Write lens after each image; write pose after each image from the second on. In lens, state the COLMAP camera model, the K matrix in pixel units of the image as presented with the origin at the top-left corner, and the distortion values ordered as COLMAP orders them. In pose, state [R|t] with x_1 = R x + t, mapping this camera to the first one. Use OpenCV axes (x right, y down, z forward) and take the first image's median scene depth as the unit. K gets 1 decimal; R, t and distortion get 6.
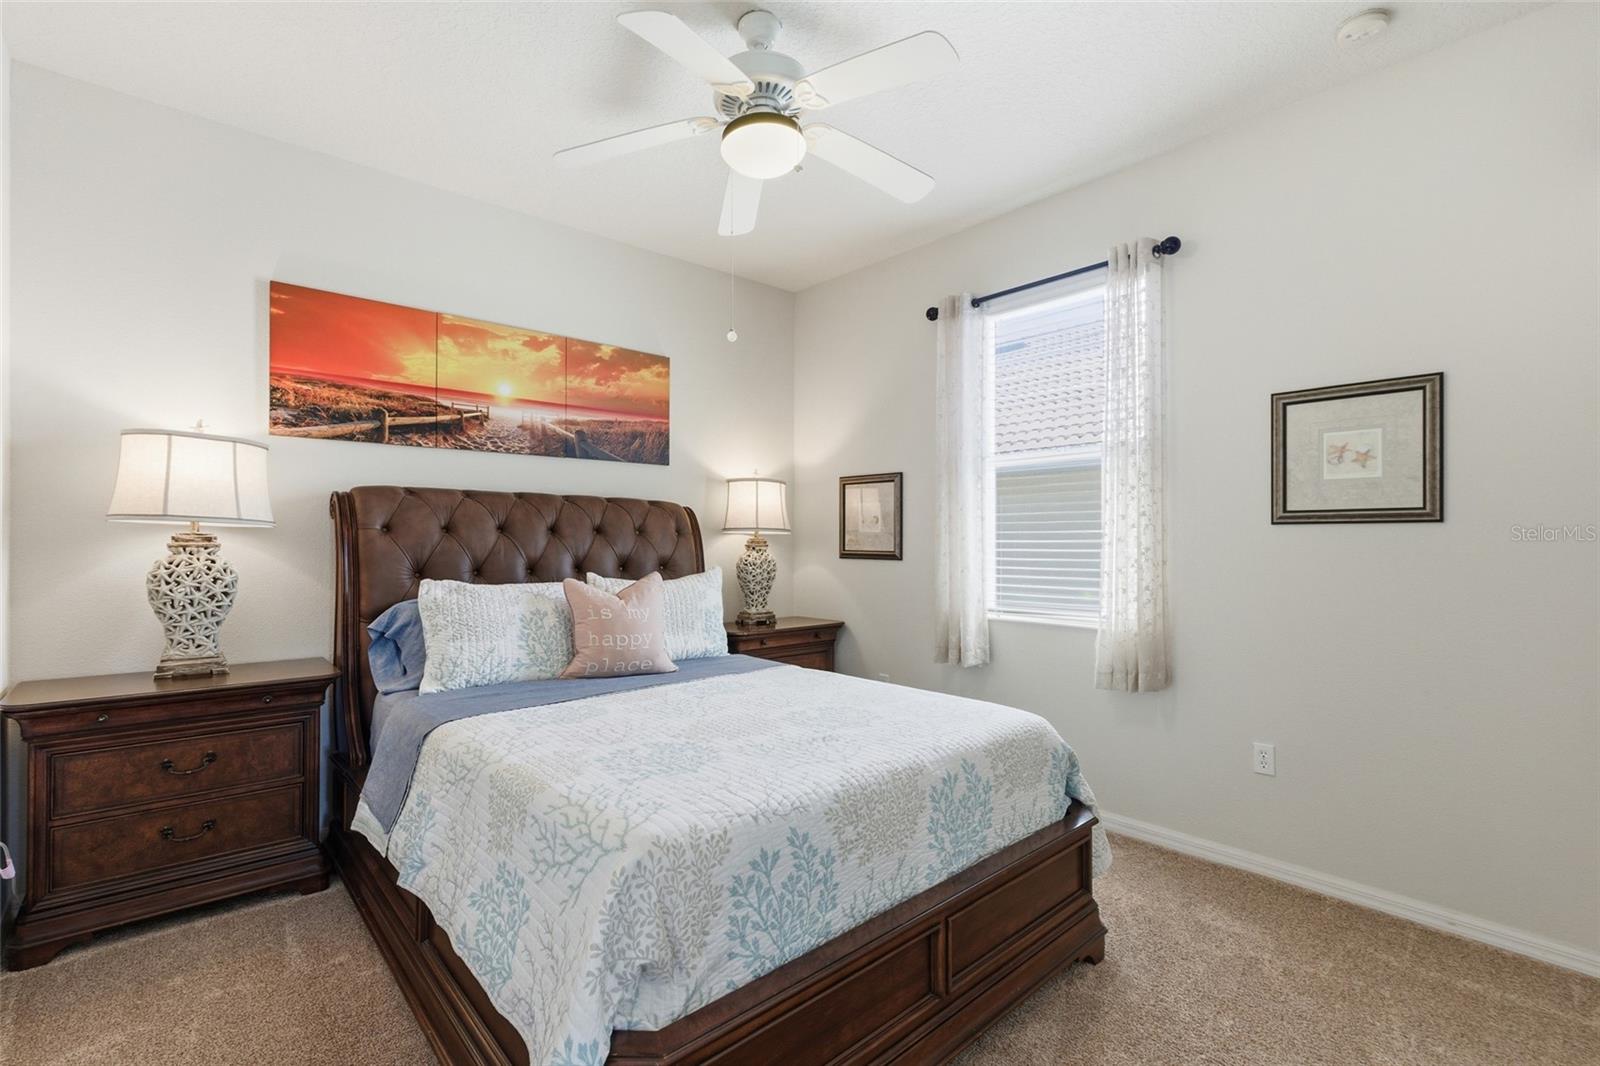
lens RADIAL K [[728.5, 0, 803.9], [0, 728.5, 533.0], [0, 0, 1]] dist [-0.010553, 0.008230]
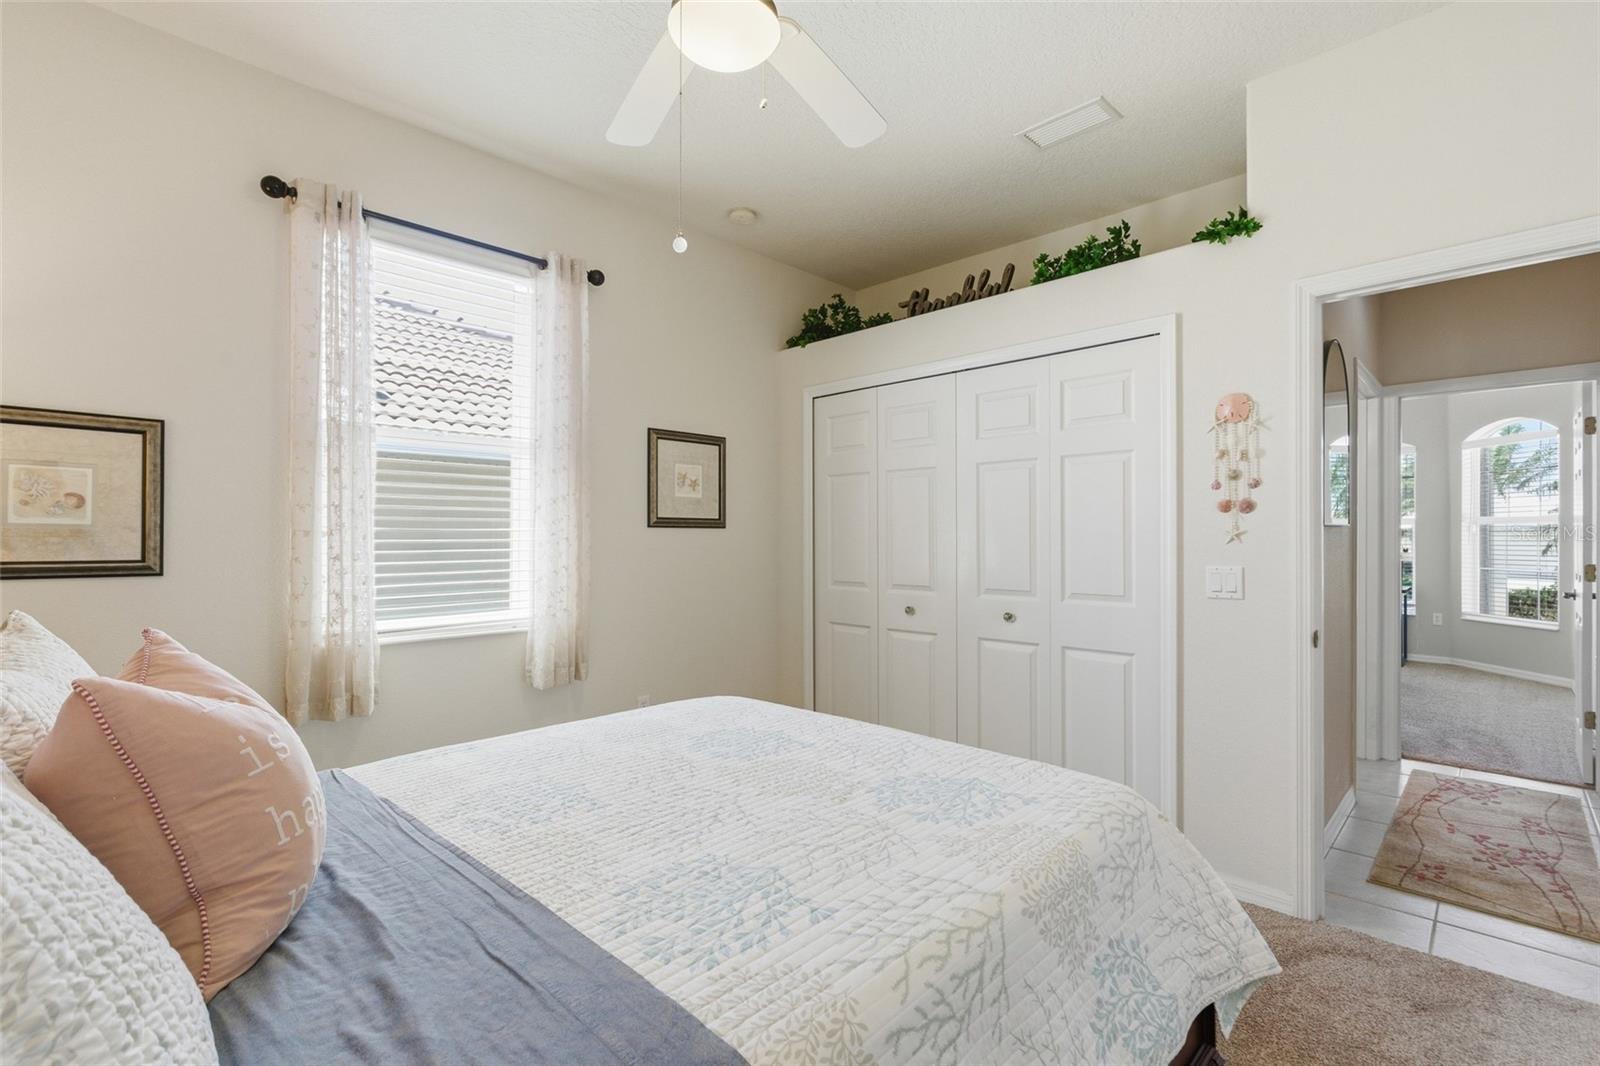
lens RADIAL K [[728.5, 0, 803.9], [0, 728.5, 533.0], [0, 0, 1]] dist [-0.010553, 0.008230]
pose [[-0.058555, 0.010206, 0.998232, -0.718433], [-0.006133, 0.999925, -0.010583, 0.010936], [-0.998265, -0.006742, -0.058488, 0.844785]]
